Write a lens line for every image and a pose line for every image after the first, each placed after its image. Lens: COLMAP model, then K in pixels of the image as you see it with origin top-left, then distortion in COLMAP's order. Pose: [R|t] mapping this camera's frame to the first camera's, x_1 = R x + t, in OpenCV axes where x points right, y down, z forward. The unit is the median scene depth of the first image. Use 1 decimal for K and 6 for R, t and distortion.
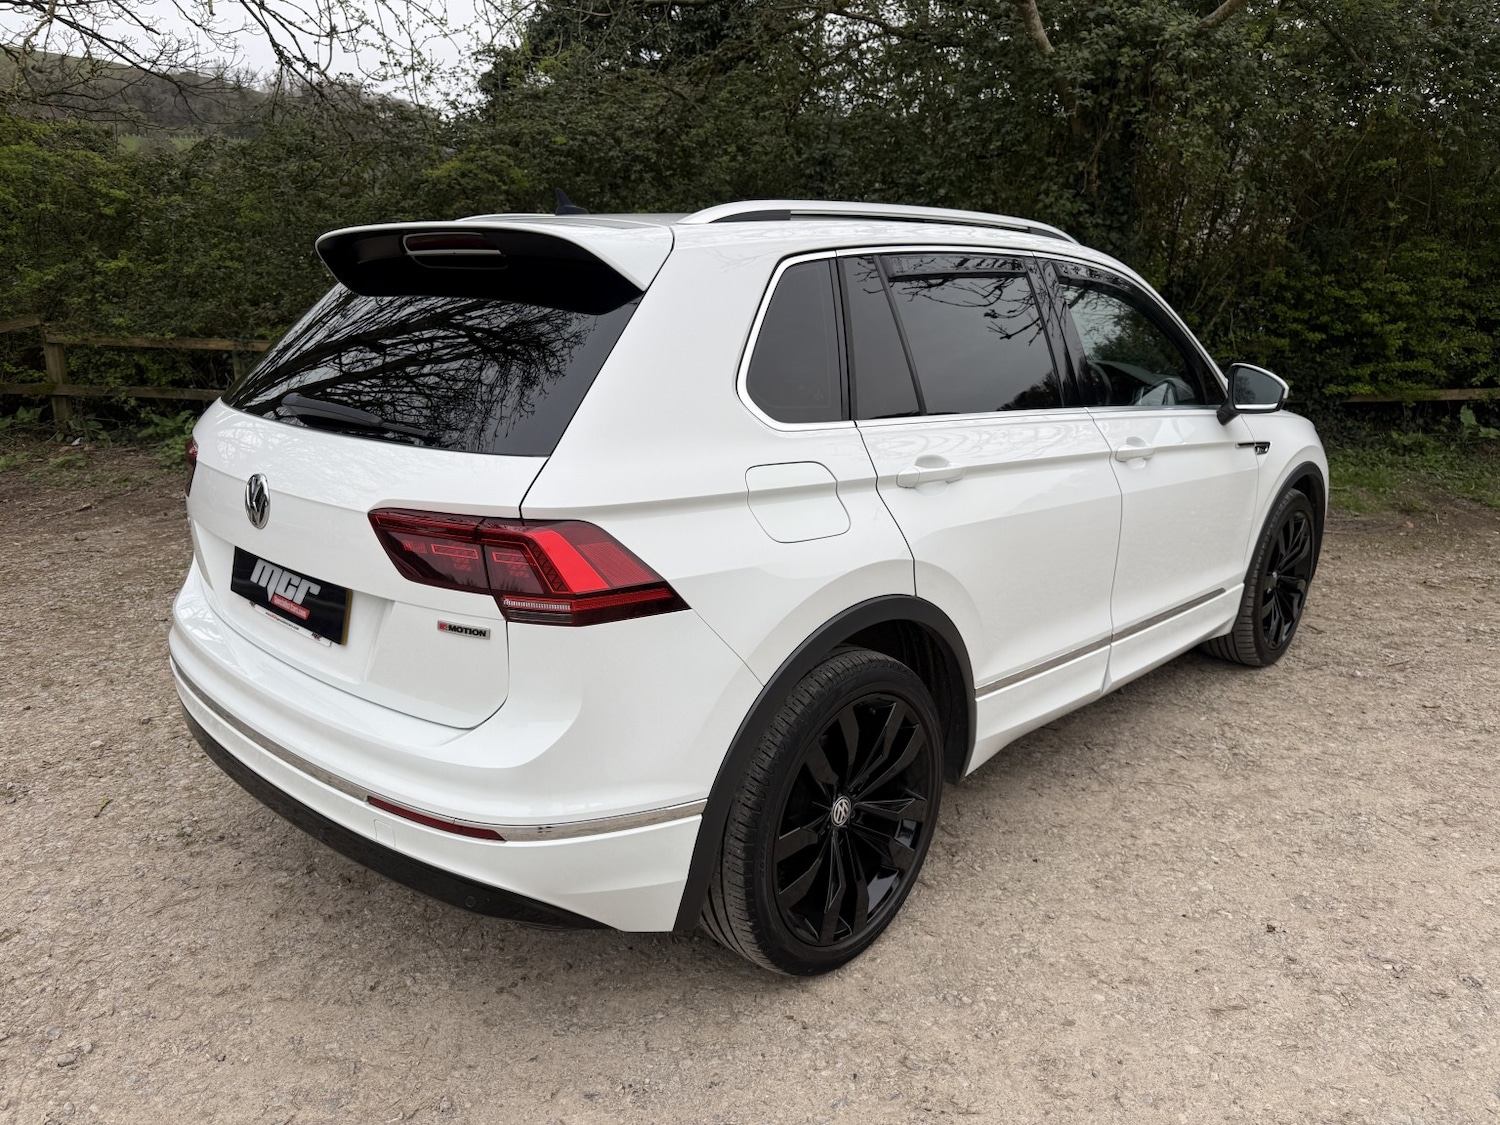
lens RADIAL K [[1066.9, 0, 751.0], [0, 1066.9, 562.8], [0, 0, 1]] dist [0.002306, -0.004403]
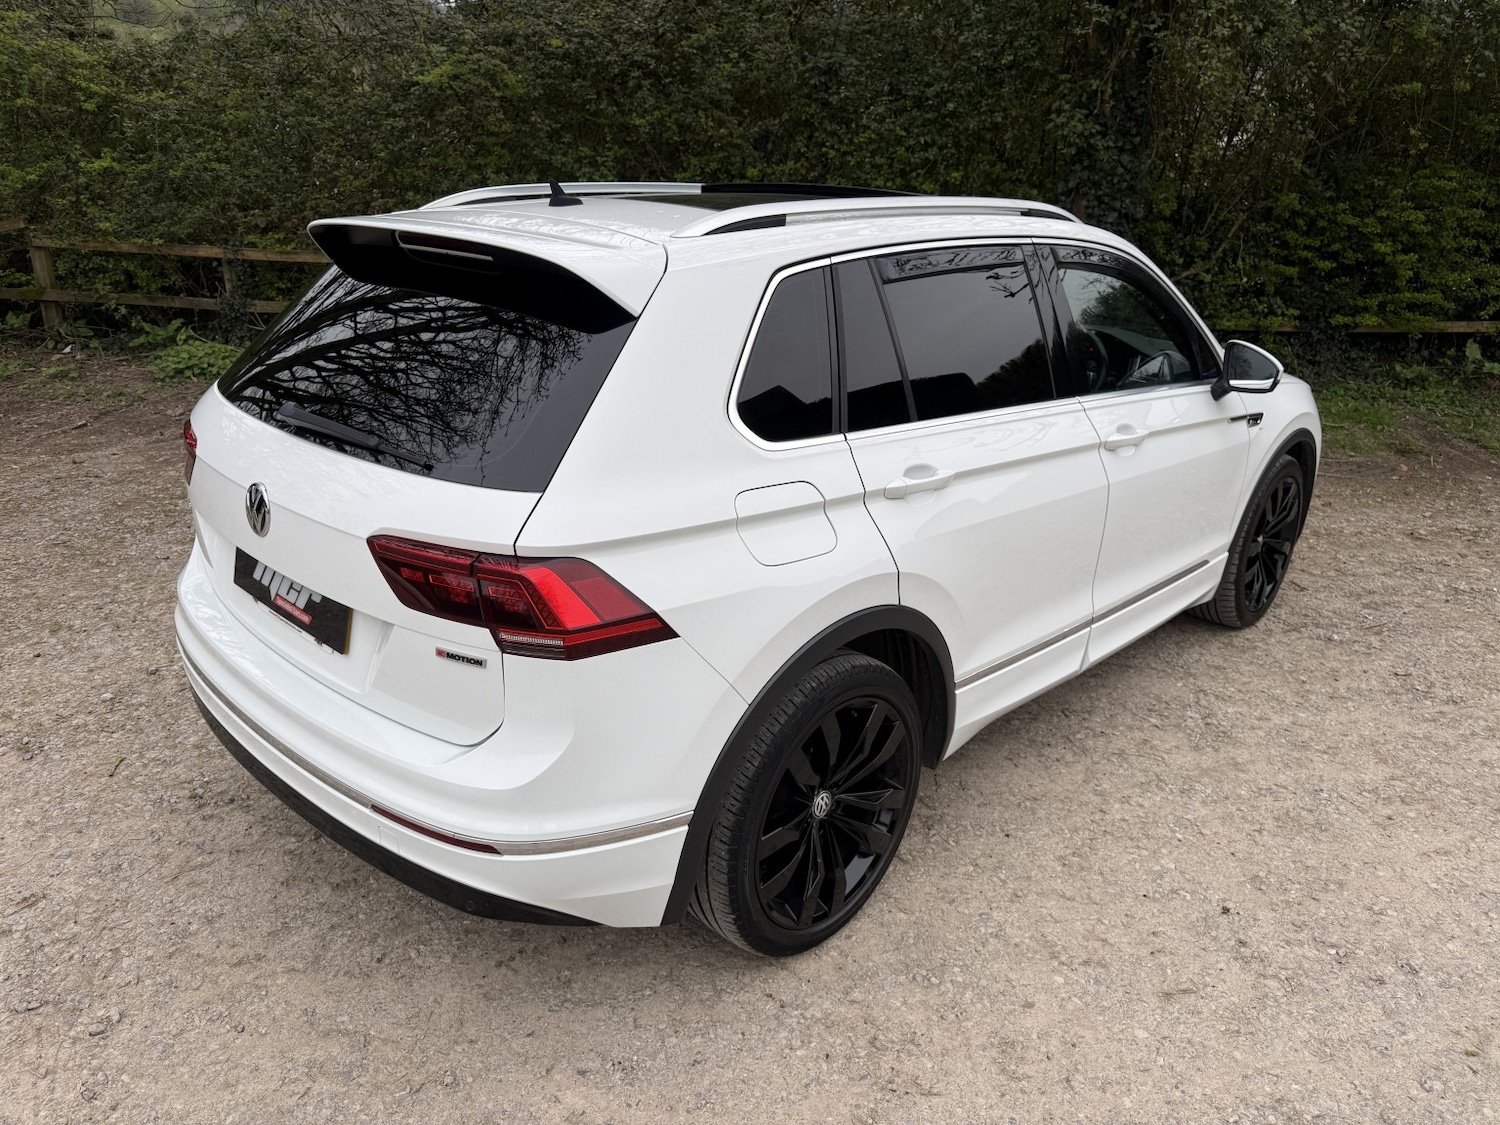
lens RADIAL K [[1066.3, 0, 747.9], [0, 1066.3, 566.3], [0, 0, 1]] dist [0.004069, -0.006677]
pose [[0.999850, 0.017318, 0.000747, 0.002435], [-0.017301, 0.994295, 0.105250, -0.040634], [0.001080, -0.105247, 0.994445, -0.007445]]
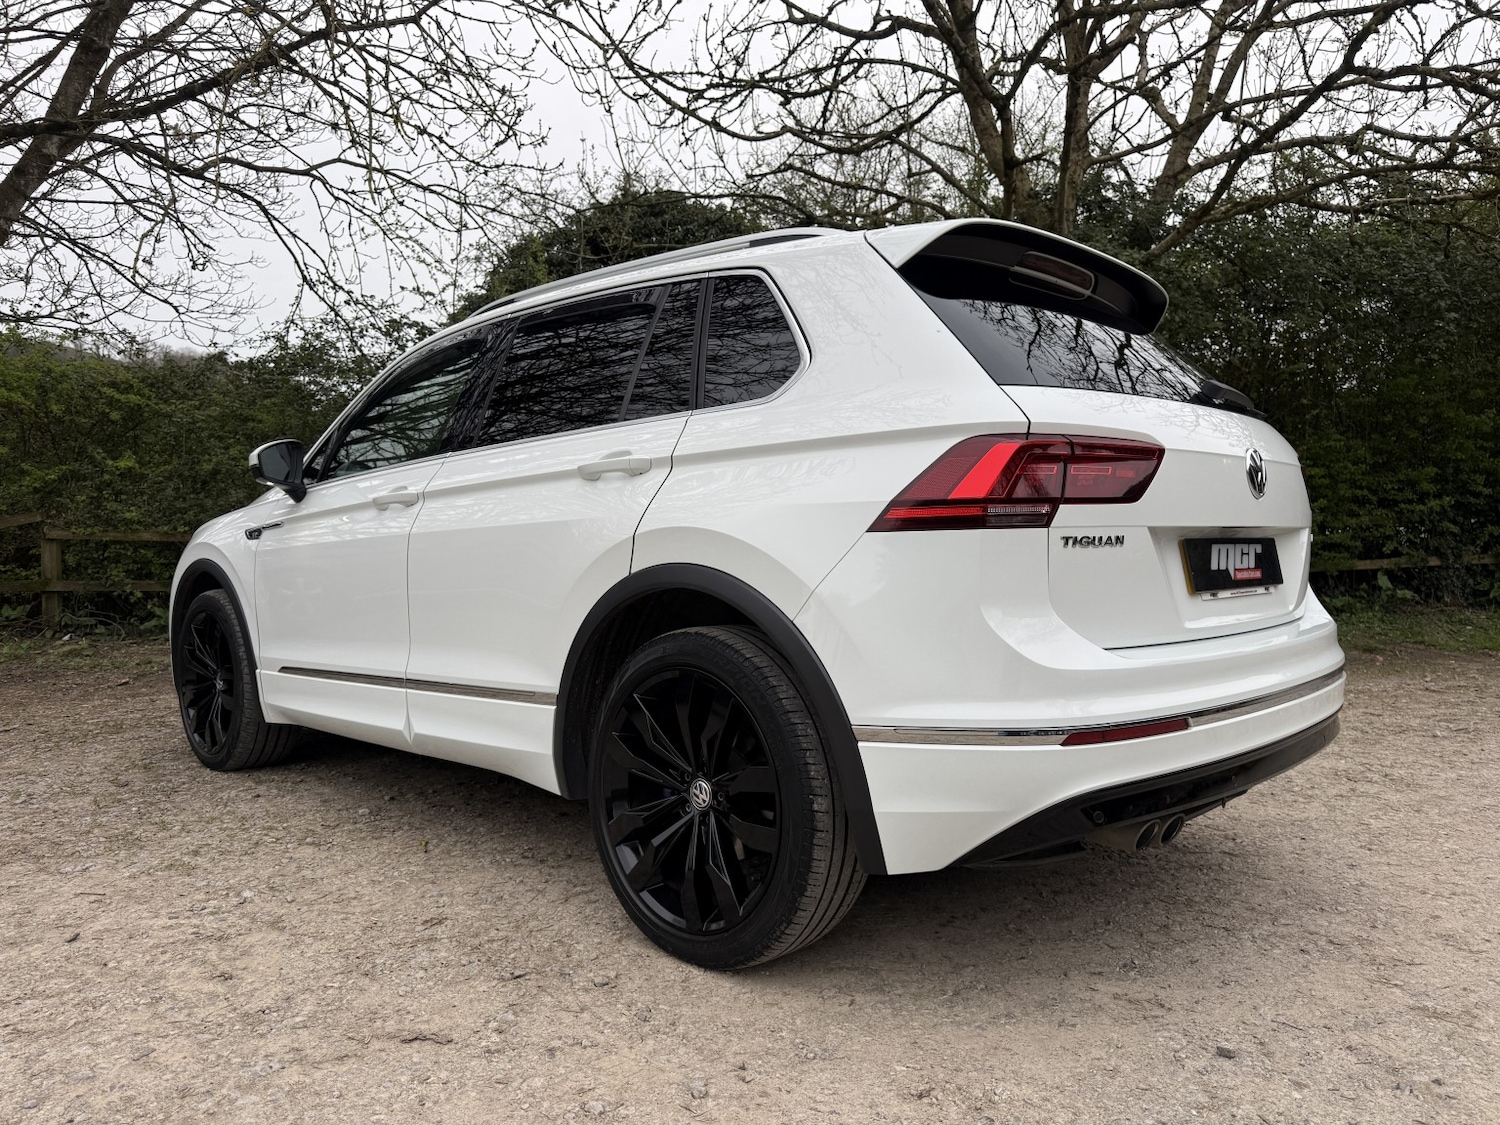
lens RADIAL K [[1066.3, 0, 747.9], [0, 1066.3, 566.3], [0, 0, 1]] dist [0.004069, -0.006677]
pose [[0.991685, -0.015517, 0.127753, -0.204291], [0.044315, 0.973167, -0.225793, 0.101557], [-0.120821, 0.229577, 0.965762, -0.039051]]
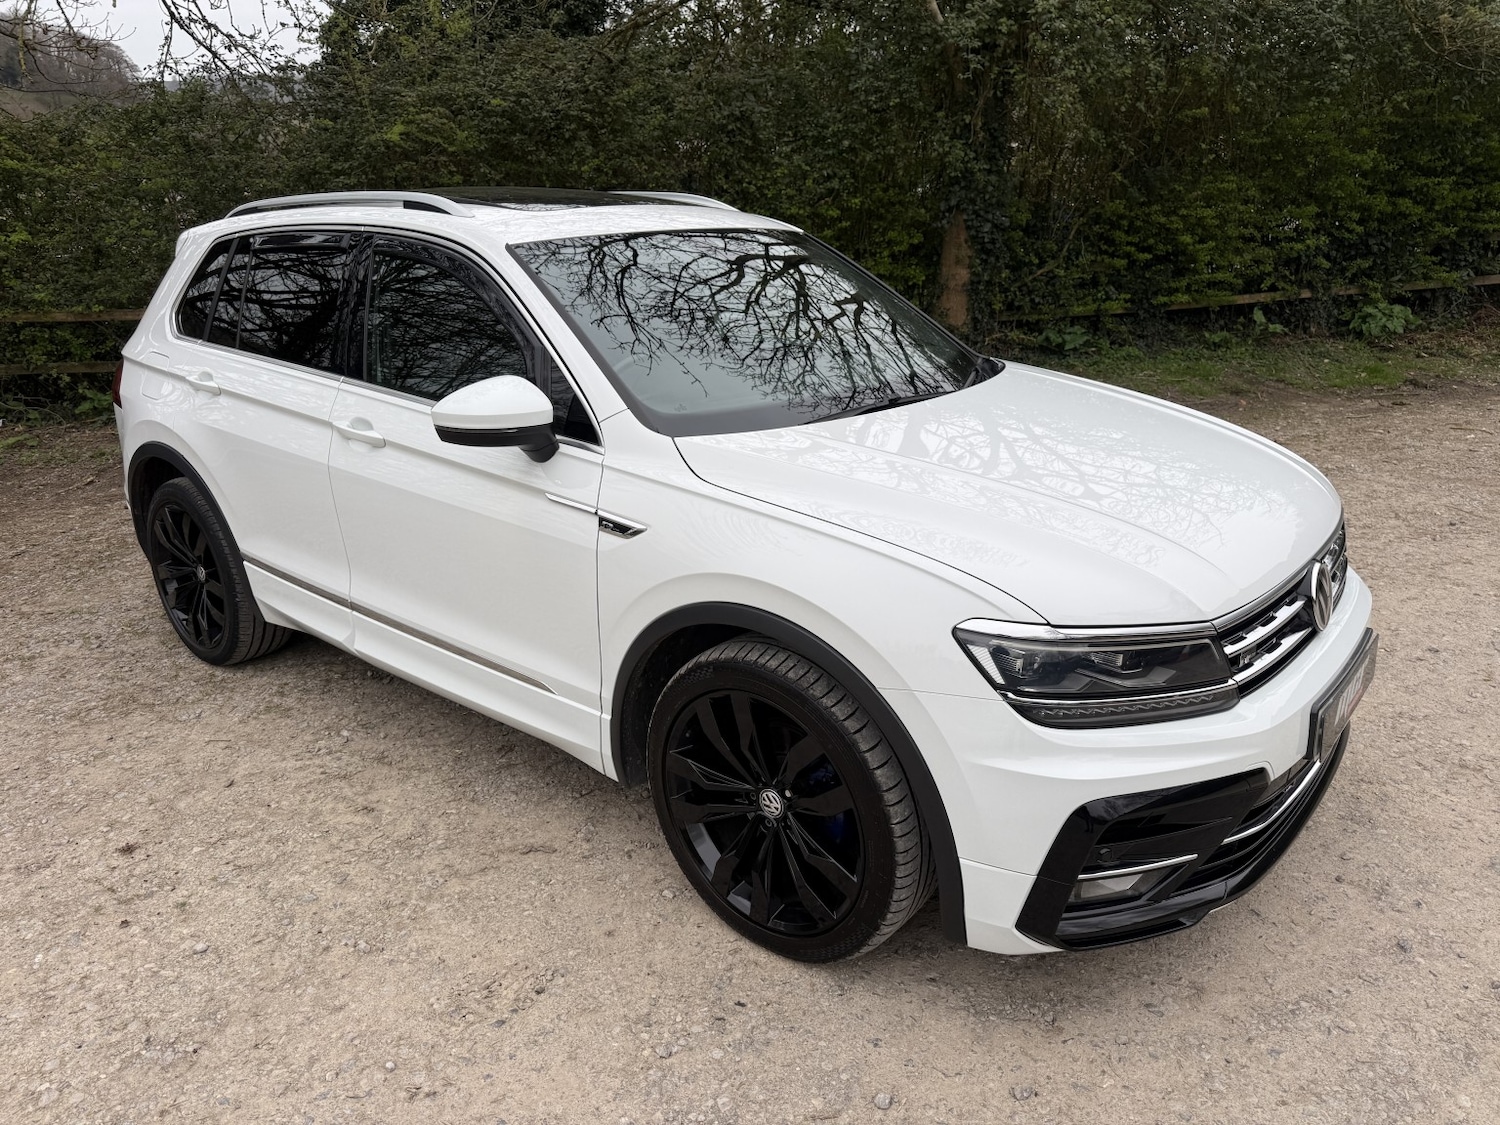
lens RADIAL K [[1065.2, 0, 750.1], [0, 1065.2, 564.8], [0, 0, 1]] dist [0.007571, -0.008966]
pose [[0.974415, -0.103265, 0.199630, -0.248446], [0.092113, 0.993664, 0.064393, 0.022297], [-0.205015, -0.044357, 0.977753, -0.145684]]
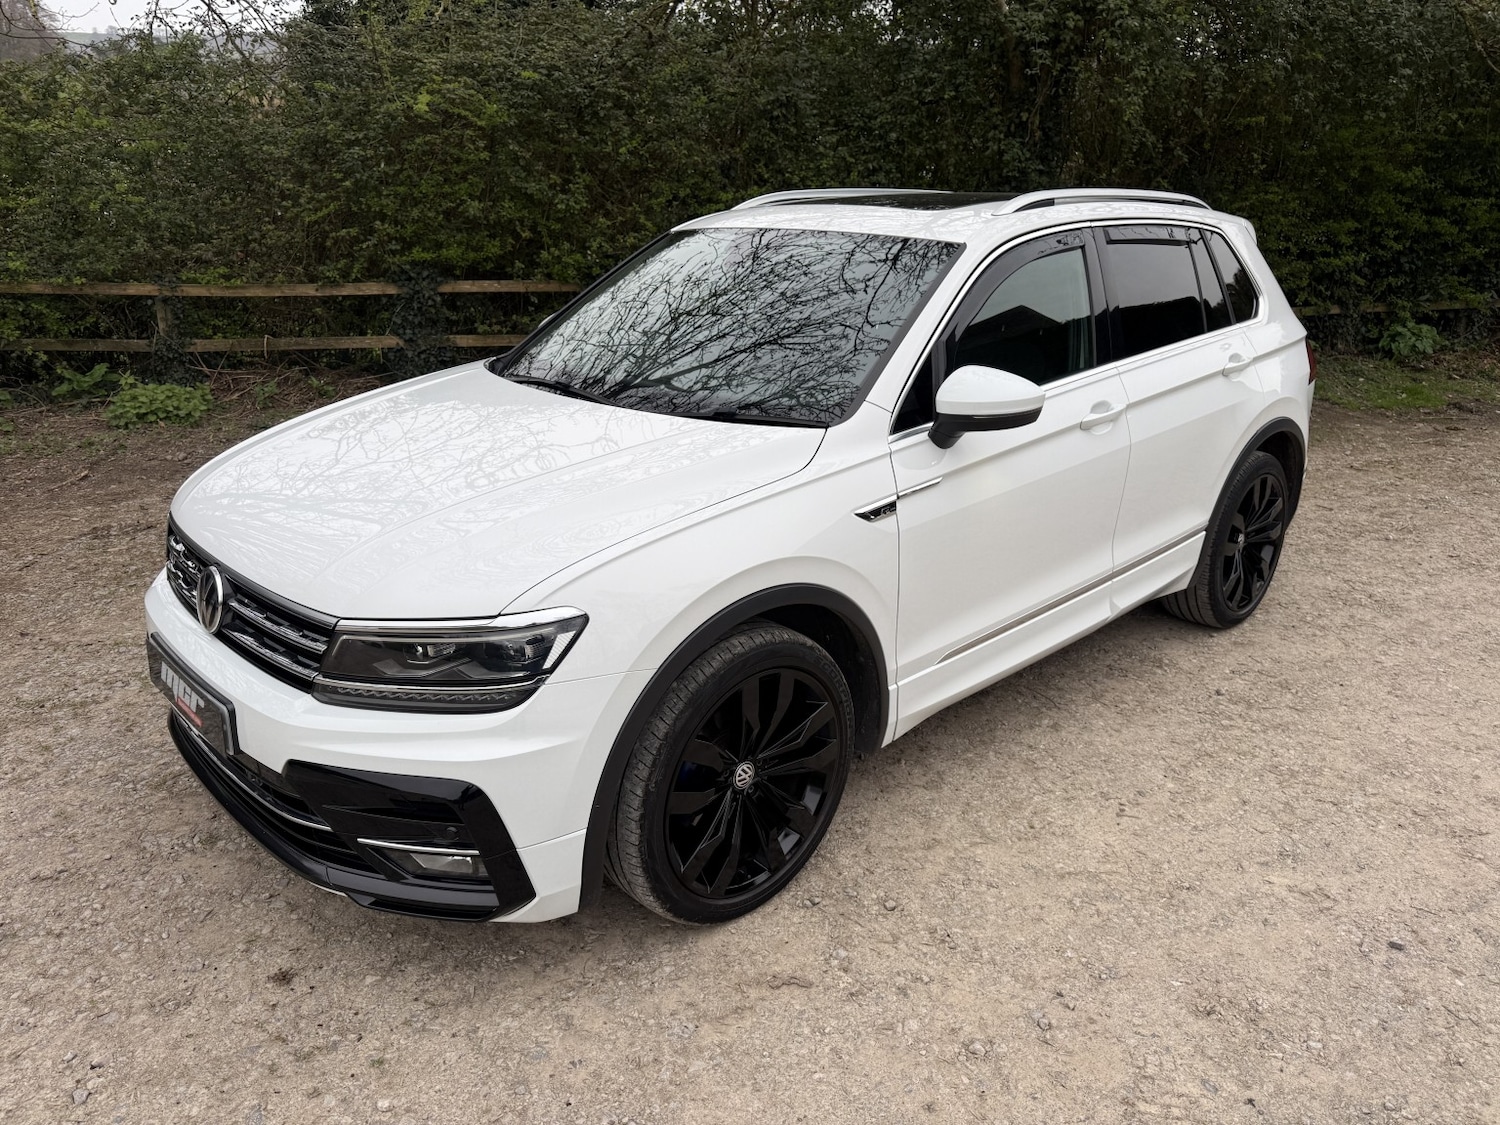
lens RADIAL K [[1065.4, 0, 750.4], [0, 1065.4, 566.0], [0, 0, 1]] dist [0.008961, -0.011777]
pose [[0.962372, -0.085220, 0.258025, -0.354915], [0.065865, 0.994390, 0.082766, -0.014807], [-0.263631, -0.062657, 0.962587, -0.044477]]
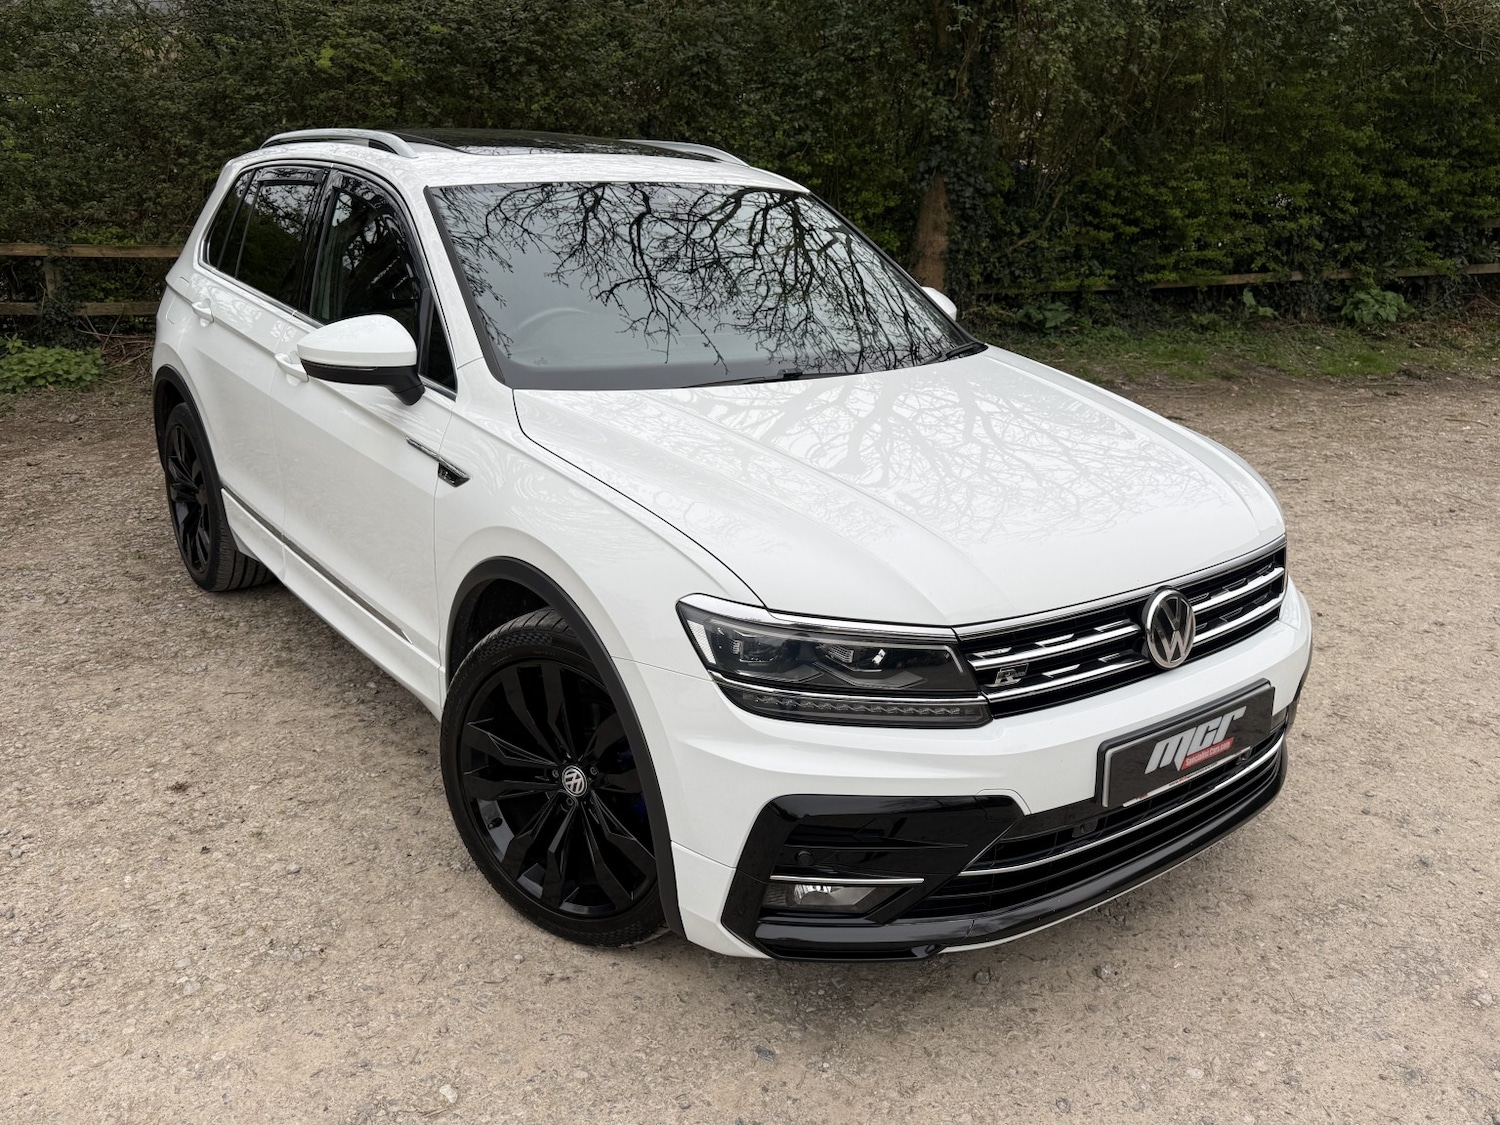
lens RADIAL K [[1239.2, 0, 749.2], [0, 1239.2, 563.3], [0, 0, 1]] dist [0.023884, -0.032259]
pose [[0.956871, -0.083577, 0.278231, -0.337027], [0.068586, 0.995641, 0.063204, 0.037621], [-0.282301, -0.041396, 0.958432, -0.213816]]
